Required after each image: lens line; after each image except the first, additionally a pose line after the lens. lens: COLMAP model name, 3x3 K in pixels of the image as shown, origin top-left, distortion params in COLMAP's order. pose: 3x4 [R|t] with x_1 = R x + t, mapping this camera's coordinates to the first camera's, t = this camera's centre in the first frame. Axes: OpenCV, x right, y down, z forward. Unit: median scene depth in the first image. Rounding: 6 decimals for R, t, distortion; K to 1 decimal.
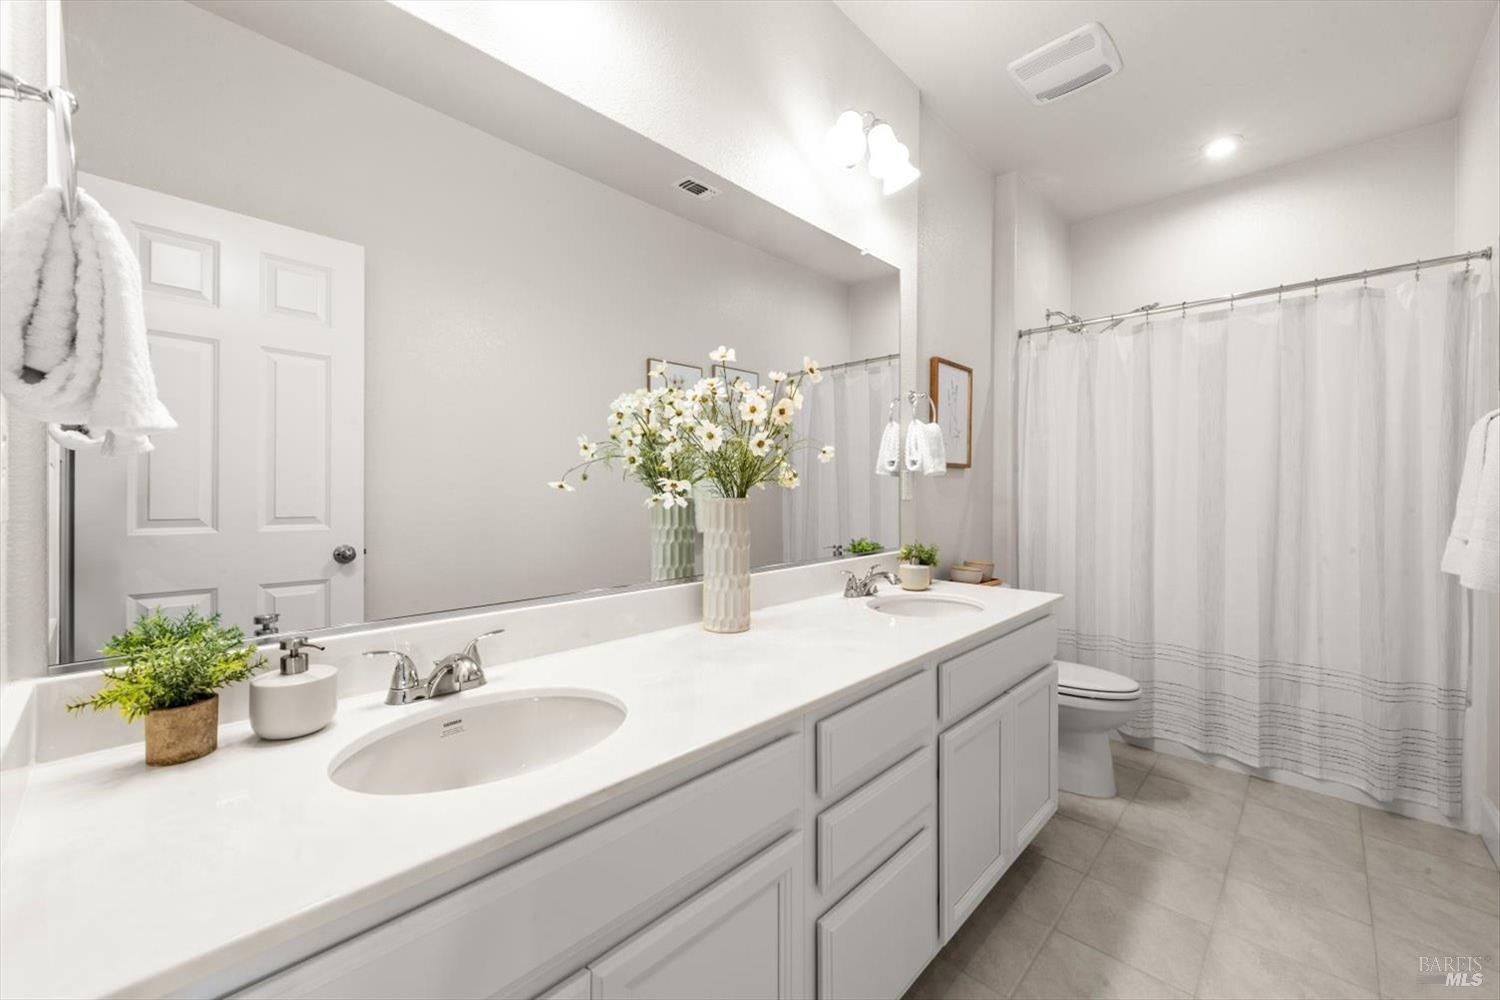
lens RADIAL K [[596.0, 0, 744.1], [0, 596.0, 491.3], [0, 0, 1]] dist [0.008460, -0.000567]
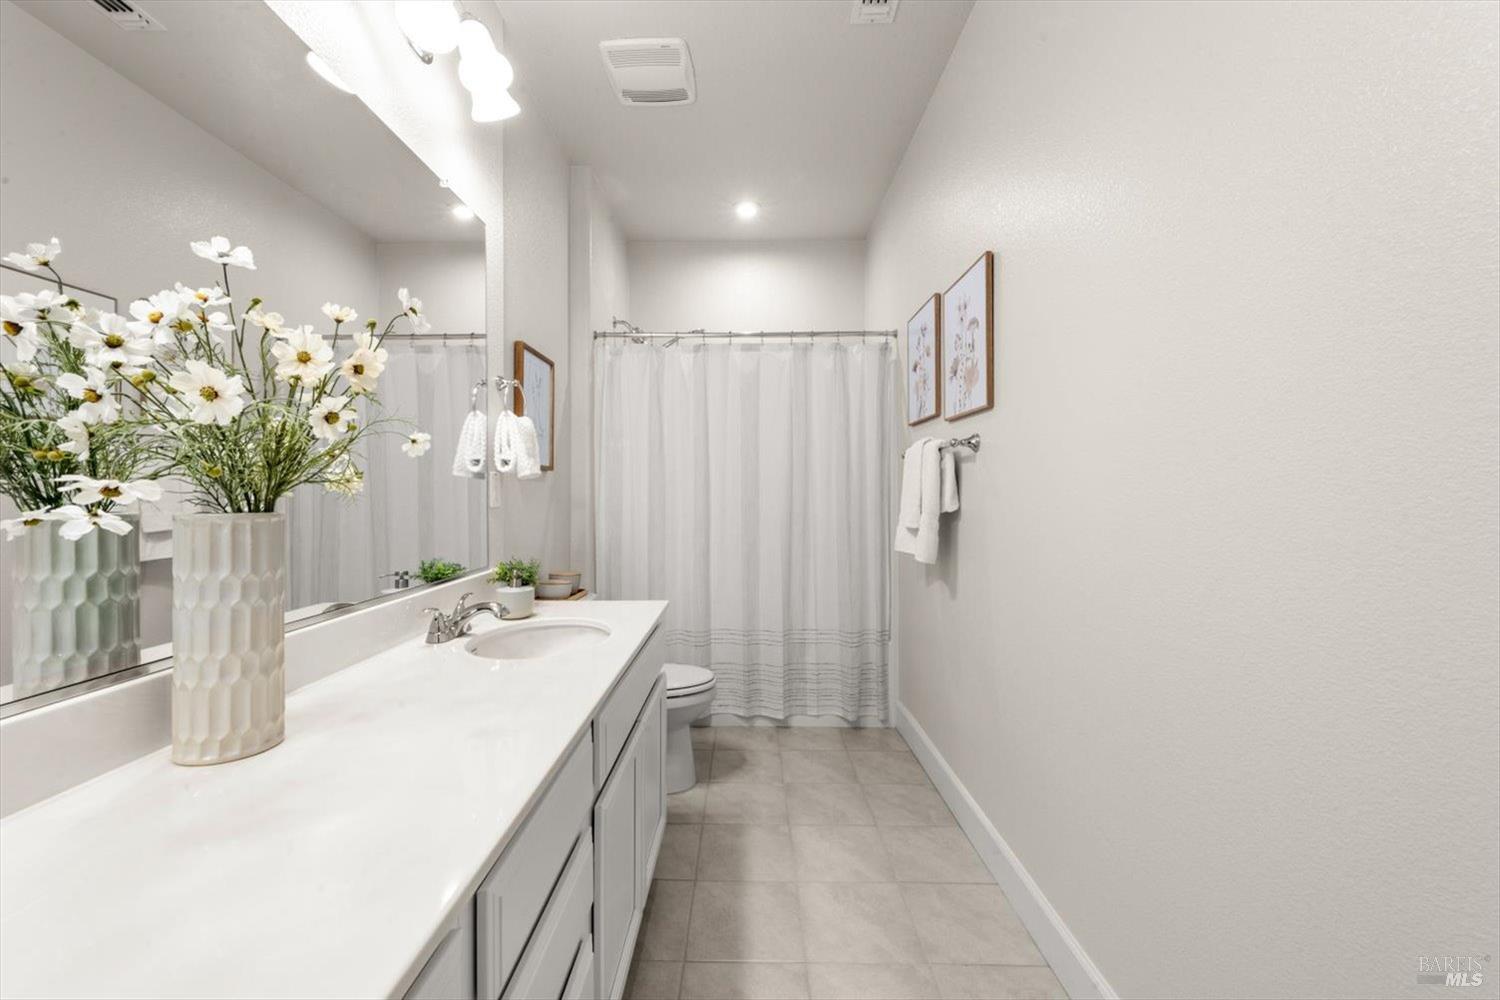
lens RADIAL K [[596.0, 0, 744.1], [0, 596.0, 491.3], [0, 0, 1]] dist [0.008460, -0.000567]
pose [[0.729244, -0.002395, 0.684250, -0.043772], [0.006776, 0.999970, -0.003722, -0.002865], [-0.684220, 0.007350, 0.729238, 0.184458]]
